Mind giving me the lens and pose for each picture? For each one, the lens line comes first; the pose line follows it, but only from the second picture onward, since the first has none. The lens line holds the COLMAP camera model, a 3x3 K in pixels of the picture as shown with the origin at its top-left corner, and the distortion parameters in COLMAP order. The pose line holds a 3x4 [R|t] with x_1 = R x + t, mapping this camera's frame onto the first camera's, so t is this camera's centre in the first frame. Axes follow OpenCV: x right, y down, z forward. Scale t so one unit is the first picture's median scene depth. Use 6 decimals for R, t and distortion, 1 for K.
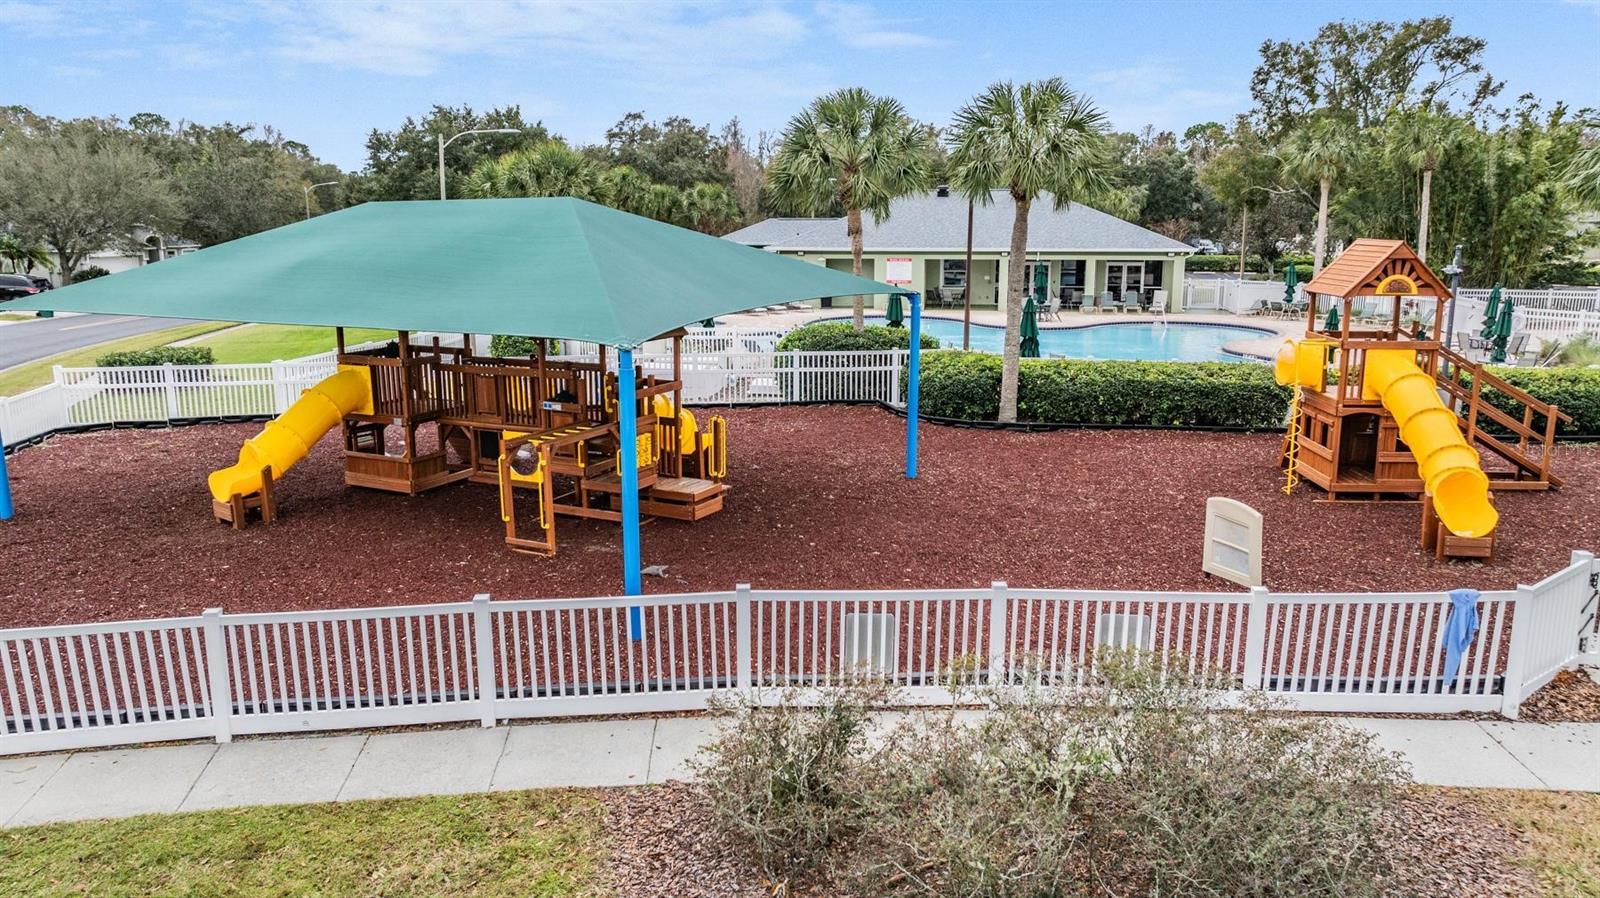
lens RADIAL K [[1088.6, 0, 800.0], [0, 1088.6, 449.0], [0, 0, 1]] dist [-0.004158, -0.001566]
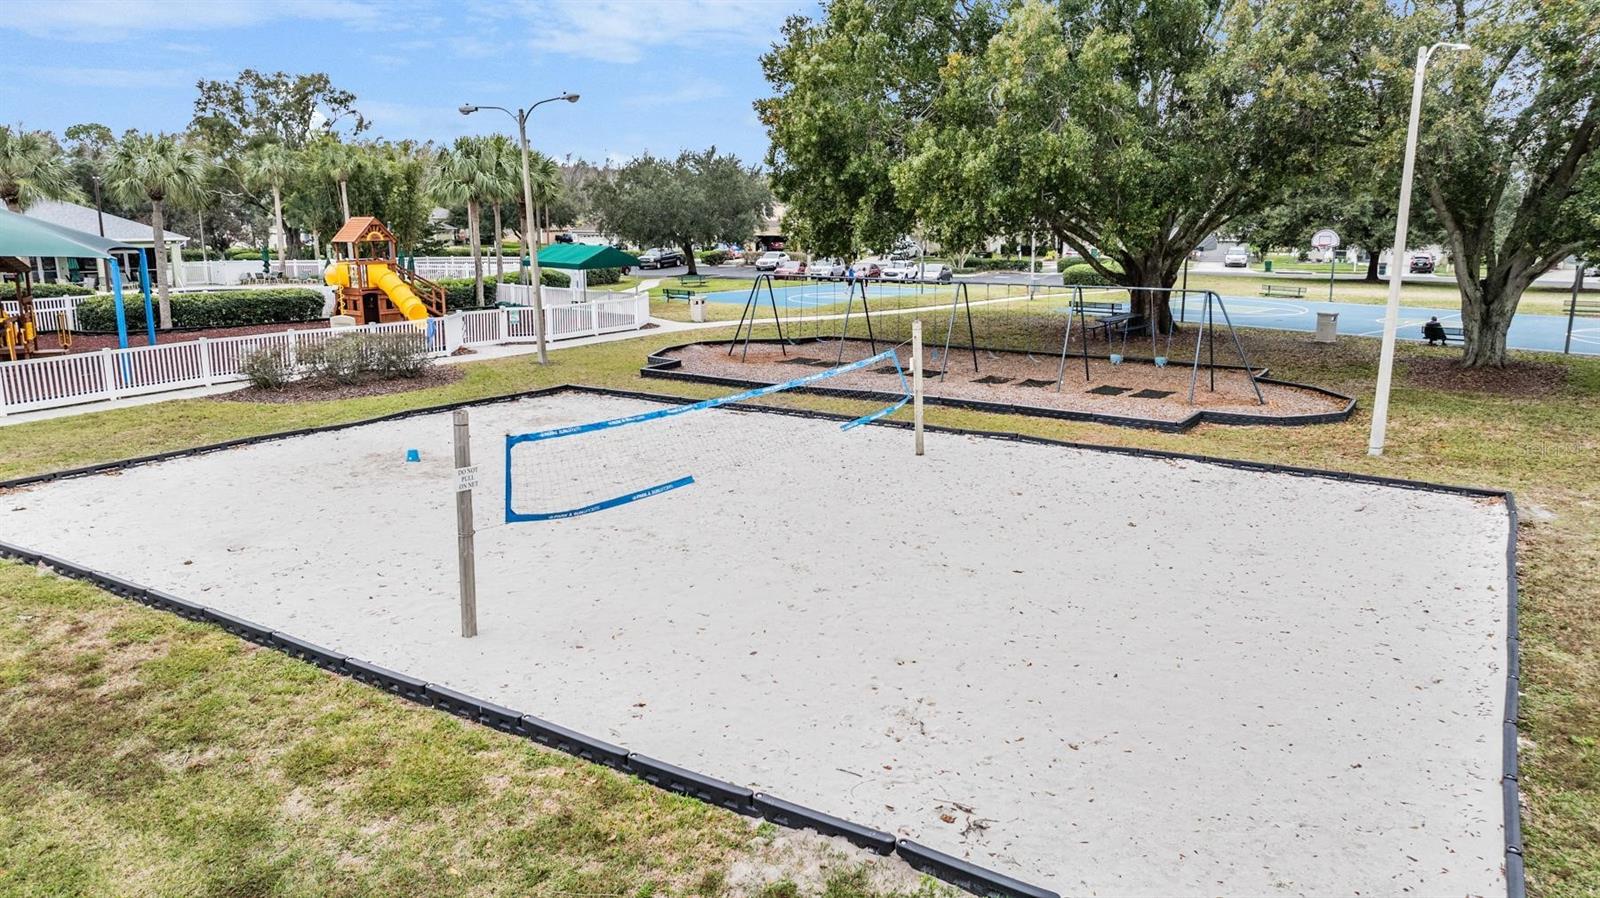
lens RADIAL K [[1088.6, 0, 800.0], [0, 1088.6, 449.0], [0, 0, 1]] dist [-0.004158, -0.001566]
pose [[0.596880, -0.173865, 0.783266, -0.262552], [0.175526, 0.980887, 0.083974, 0.085499], [-0.782895, 0.087362, 0.615989, -0.359264]]
